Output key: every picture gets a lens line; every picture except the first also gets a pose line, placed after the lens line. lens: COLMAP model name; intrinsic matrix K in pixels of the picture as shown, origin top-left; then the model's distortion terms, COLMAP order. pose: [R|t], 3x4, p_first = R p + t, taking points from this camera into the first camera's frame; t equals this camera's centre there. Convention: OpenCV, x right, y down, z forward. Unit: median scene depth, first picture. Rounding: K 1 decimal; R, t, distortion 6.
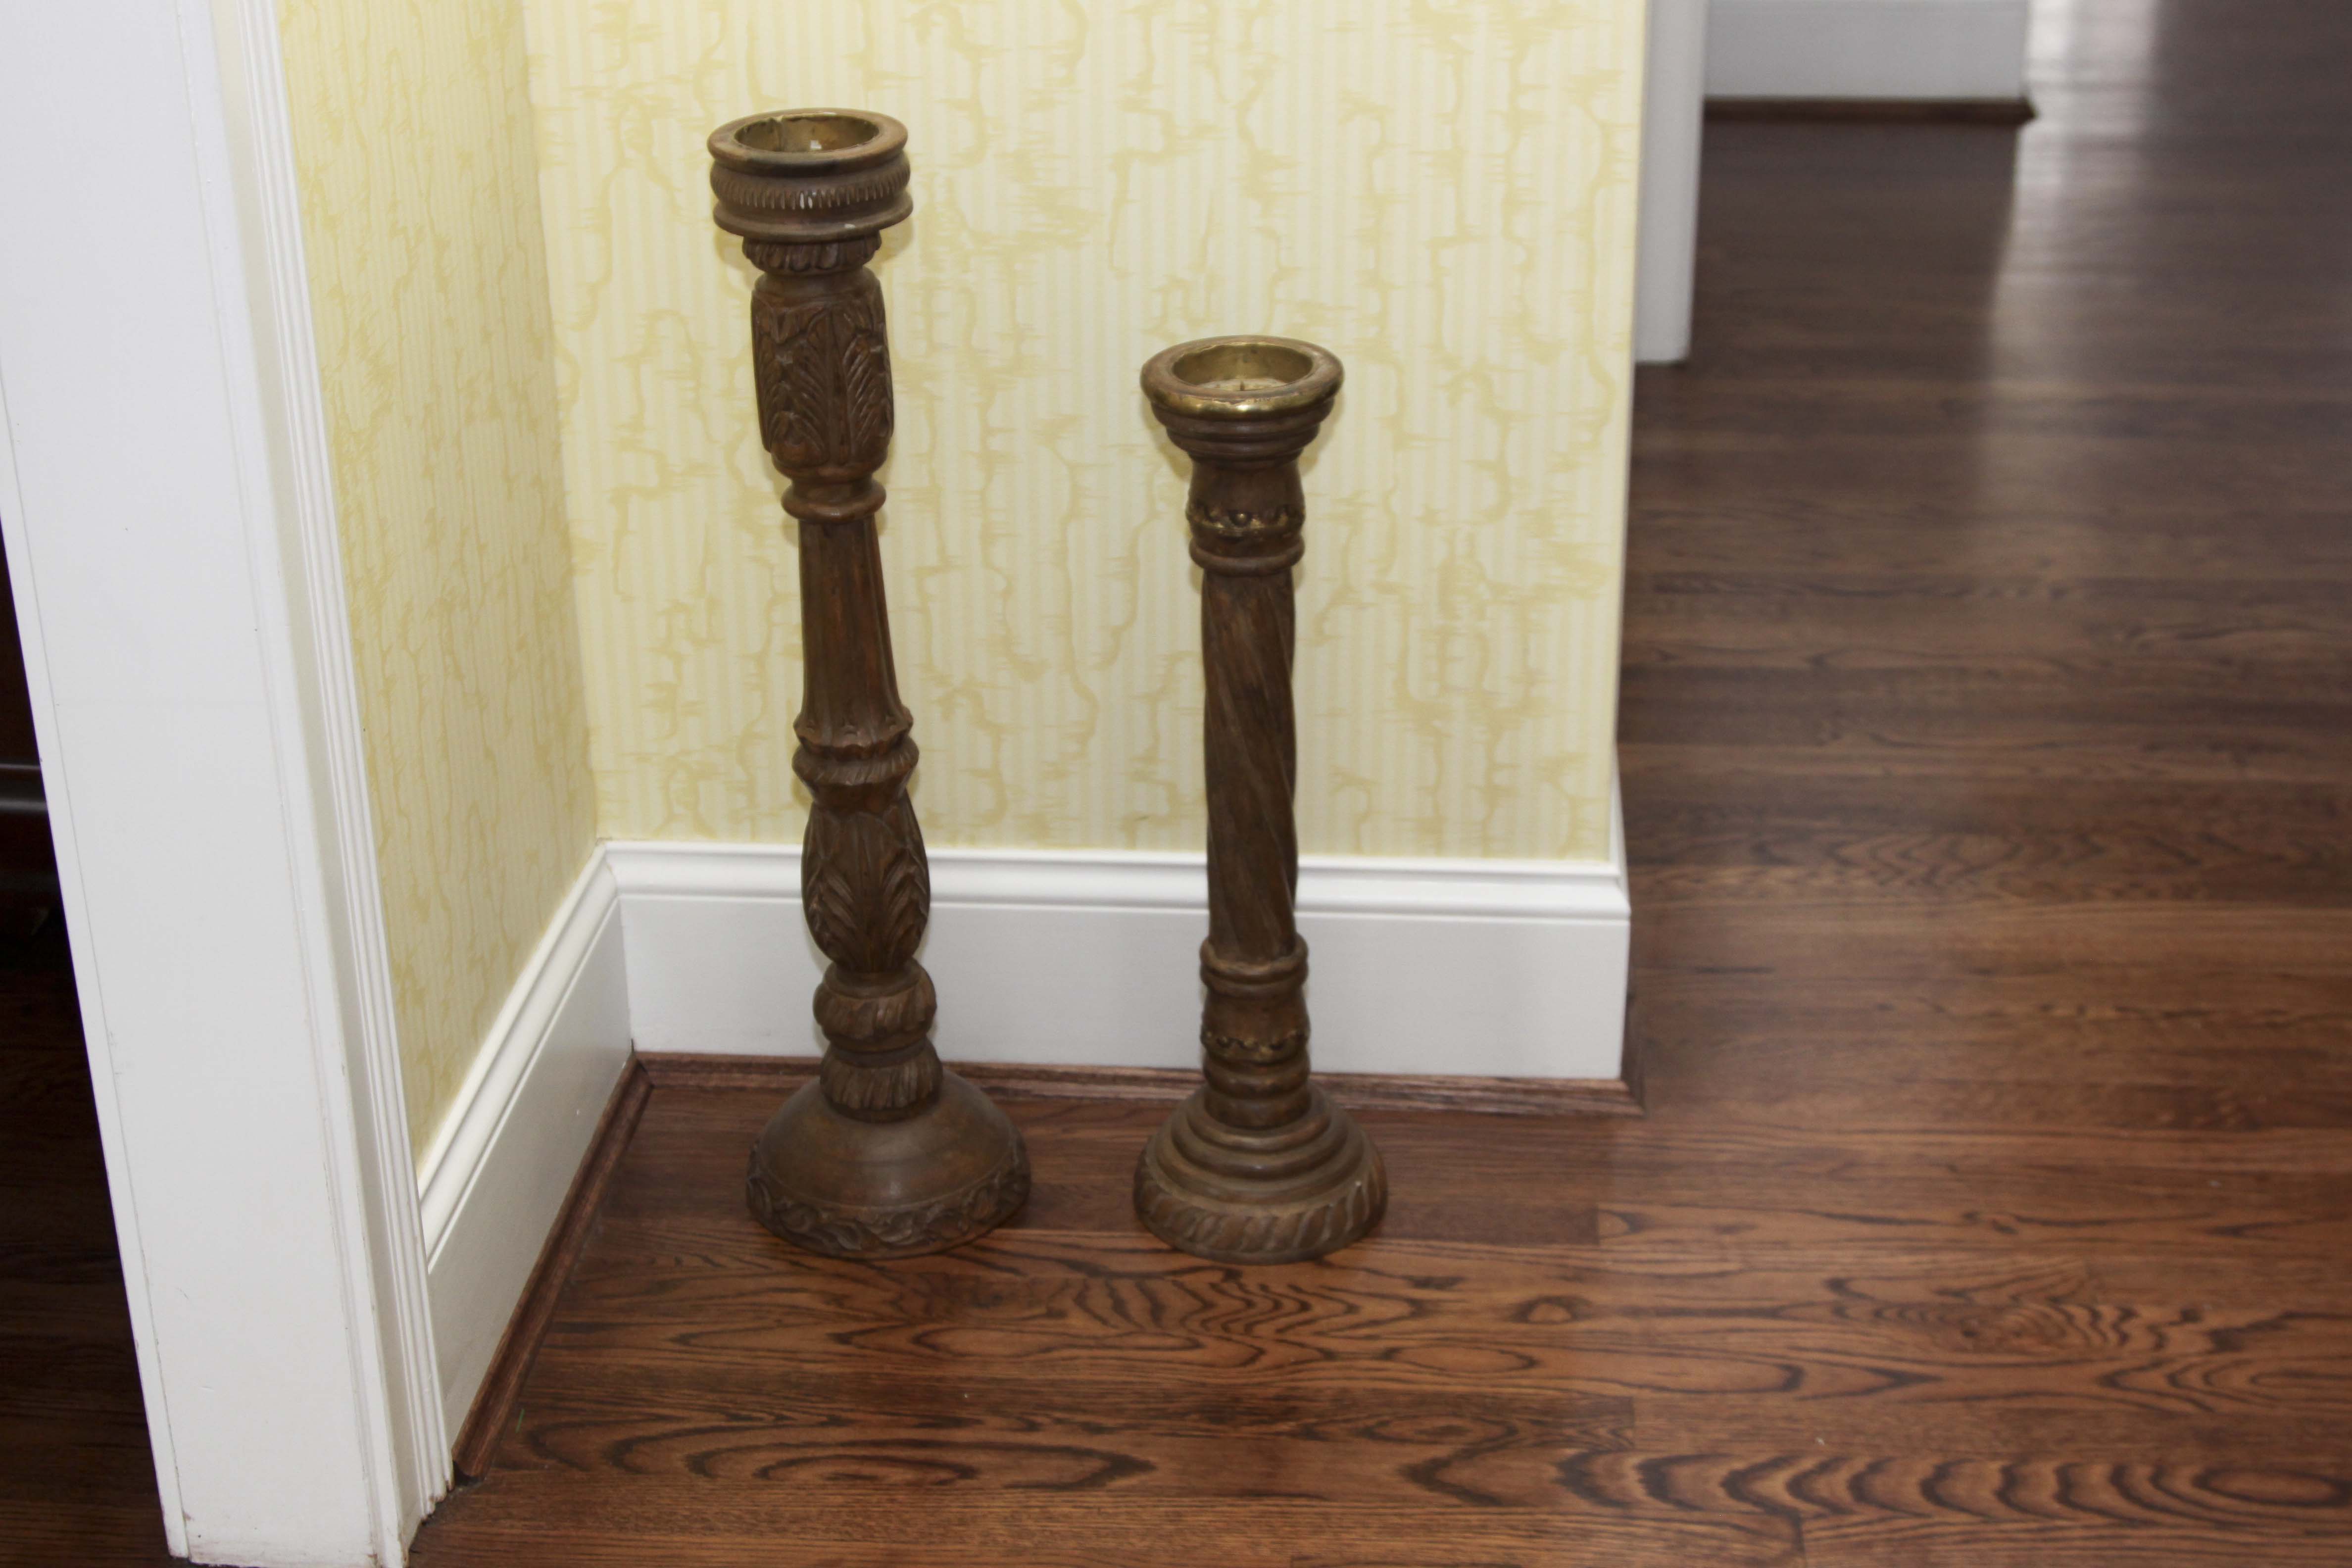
lens RADIAL K [[3509.6, 0, 1176.0], [0, 3509.6, 784.0], [0, 0, 1]] dist [-0.005351, -0.010836]
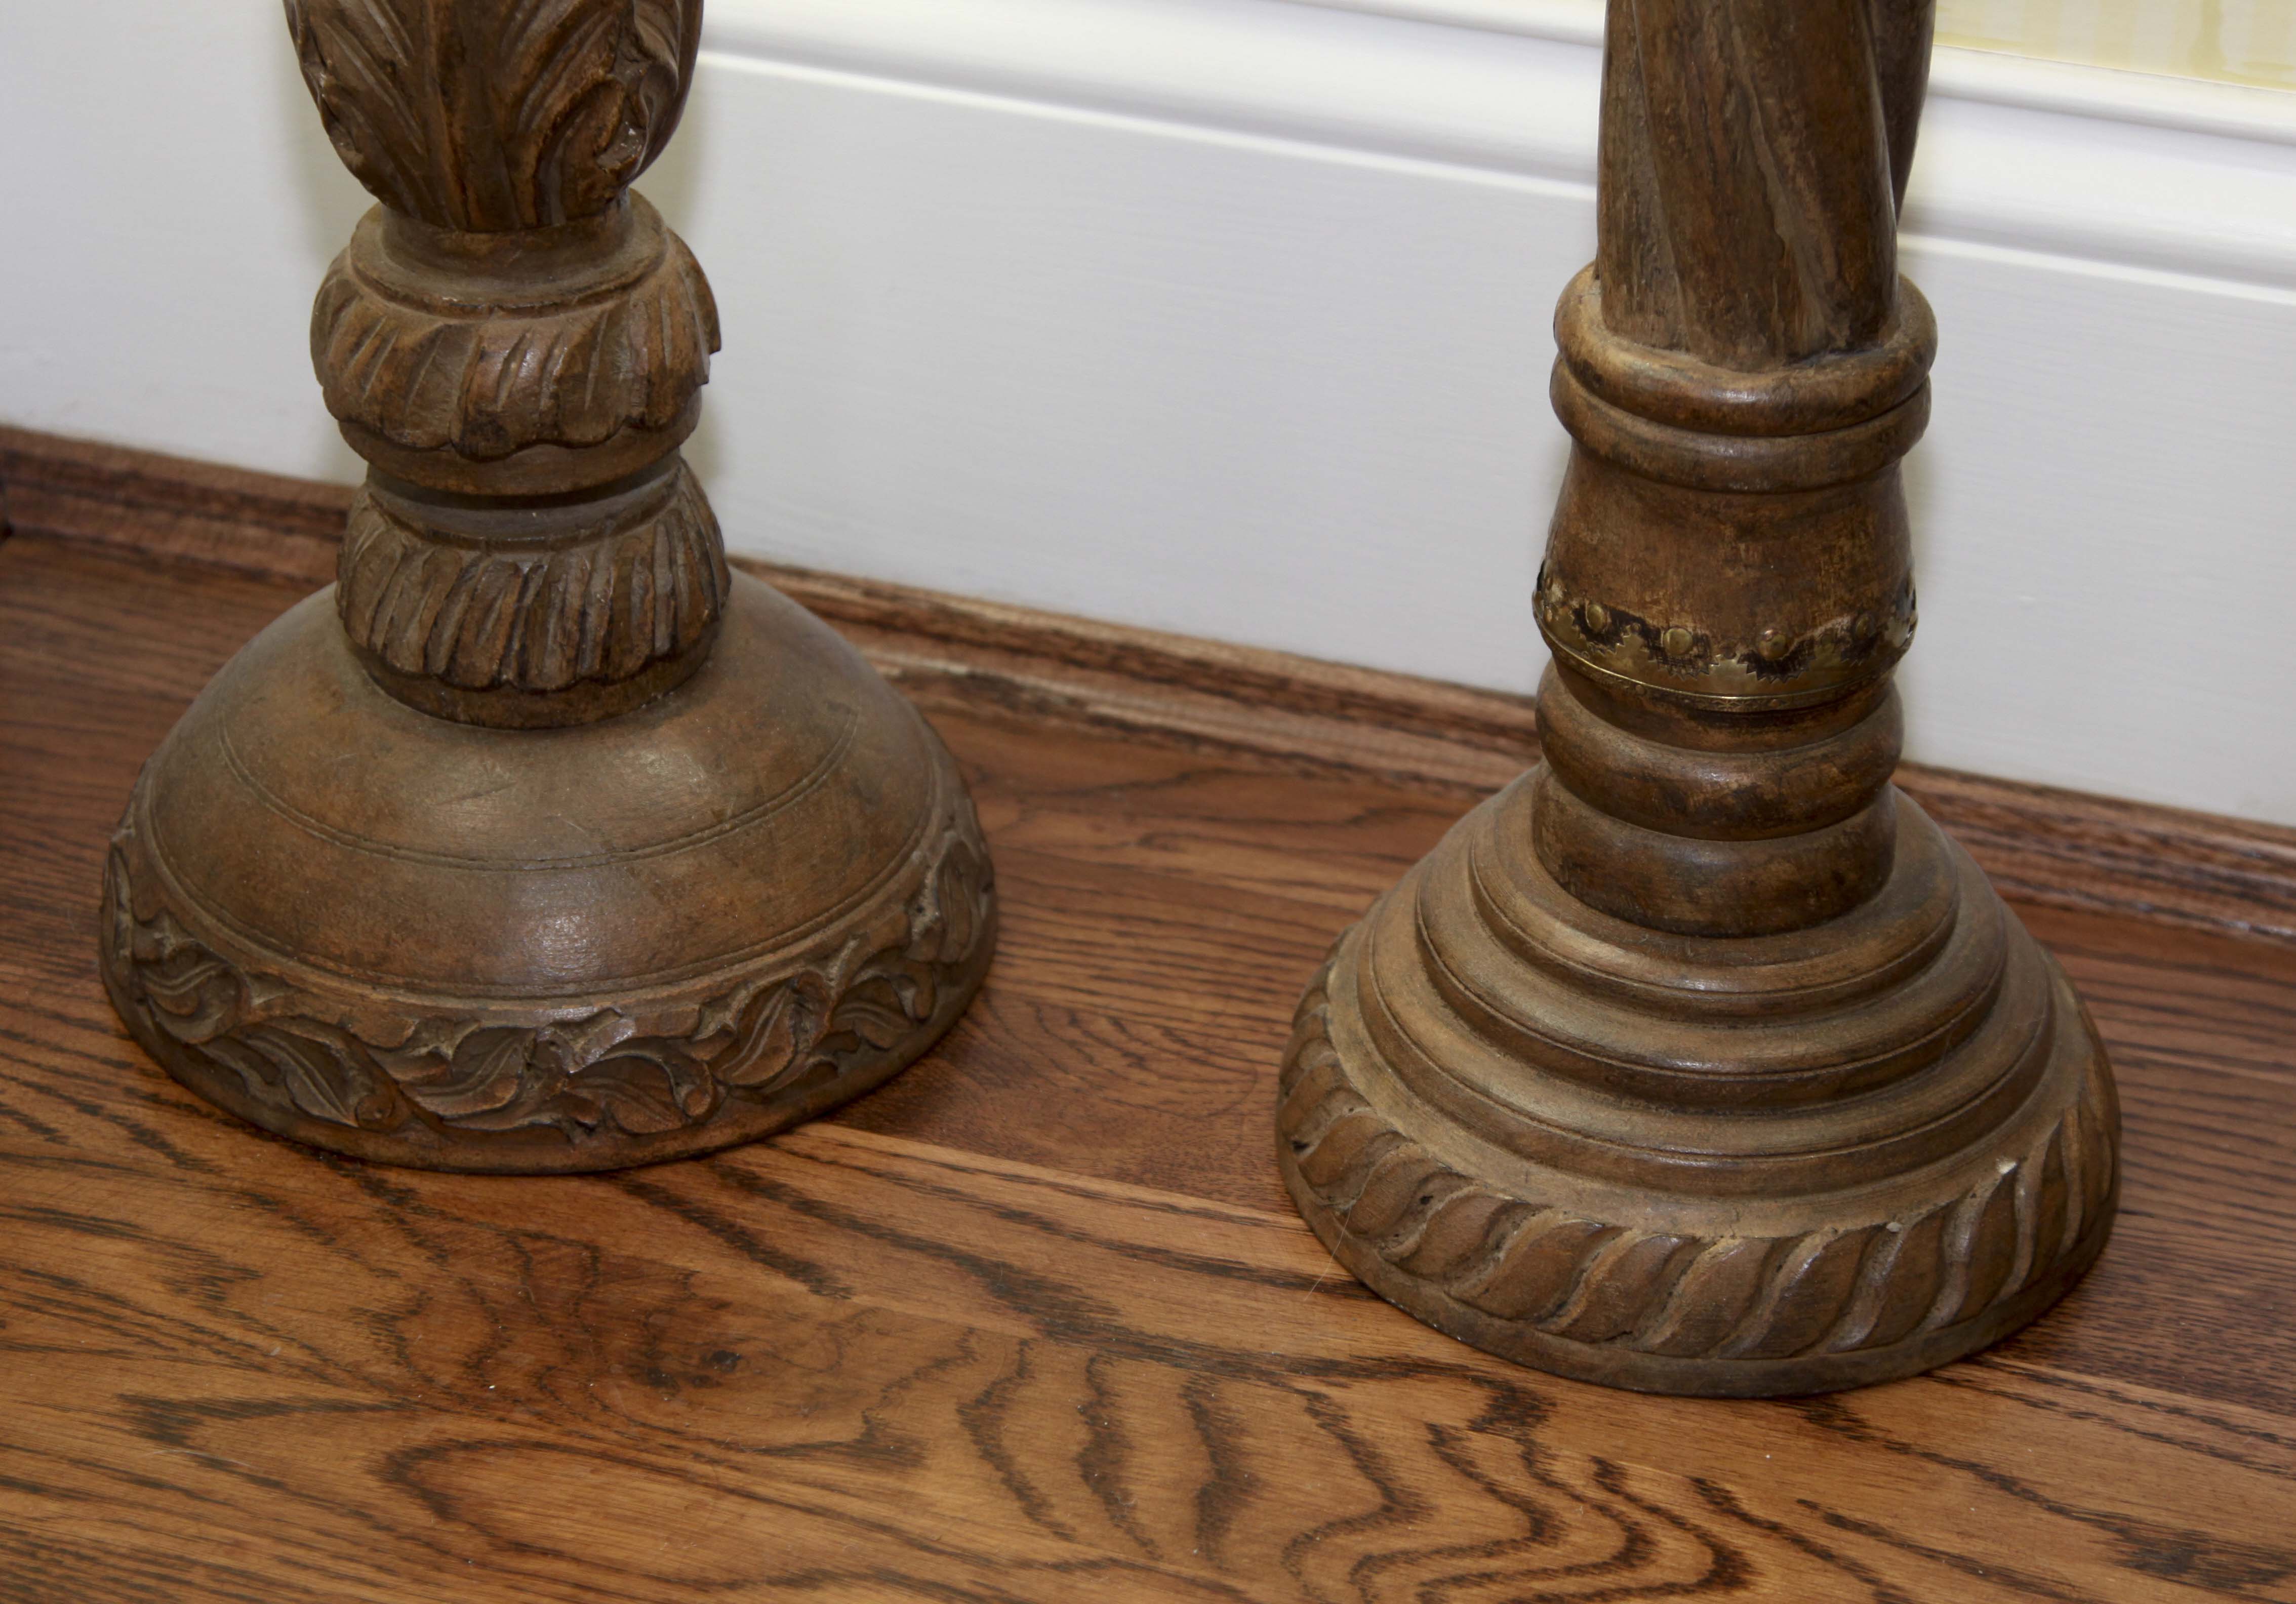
lens RADIAL K [[5628.8, 0, 1148.0], [0, 5628.8, 802.0], [0, 0, 1]] dist [0.152963, 0.335143]
pose [[0.973670, 0.145578, -0.175425, 0.061113], [-0.126830, 0.985378, 0.113774, 0.039575], [0.189423, -0.088529, 0.977897, 0.532434]]
